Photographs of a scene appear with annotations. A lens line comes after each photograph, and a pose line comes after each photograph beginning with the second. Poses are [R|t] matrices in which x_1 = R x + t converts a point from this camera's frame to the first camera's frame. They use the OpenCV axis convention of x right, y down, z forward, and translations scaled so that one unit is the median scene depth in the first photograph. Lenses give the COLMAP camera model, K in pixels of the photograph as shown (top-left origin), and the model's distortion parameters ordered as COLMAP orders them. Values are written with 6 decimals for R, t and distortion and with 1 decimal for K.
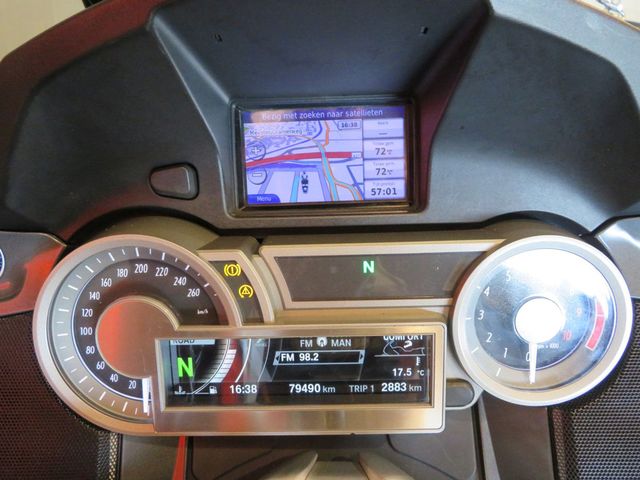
lens RADIAL K [[456.8, 0, 319.2], [0, 456.8, 240.1], [0, 0, 1]] dist [-0.008255, -0.001235]
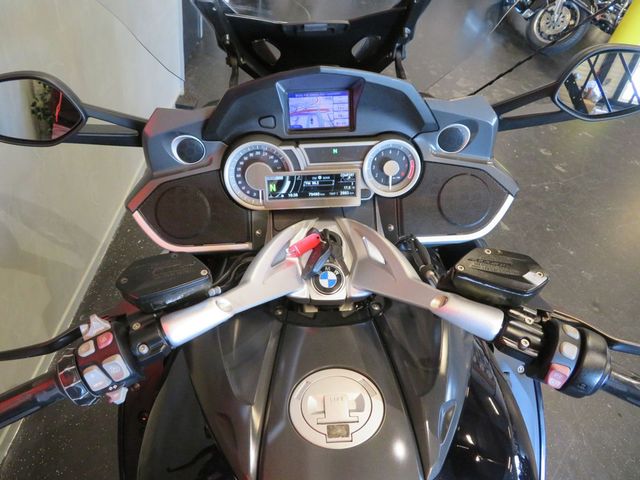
lens RADIAL K [[456.8, 0, 321.1], [0, 456.8, 240.1], [0, 0, 1]] dist [-0.008255, -0.001235]
pose [[0.998887, -0.026067, 0.039316, -0.111813], [0.017117, 0.976939, 0.212833, -0.009579], [-0.043957, -0.211923, 0.976297, -1.962160]]
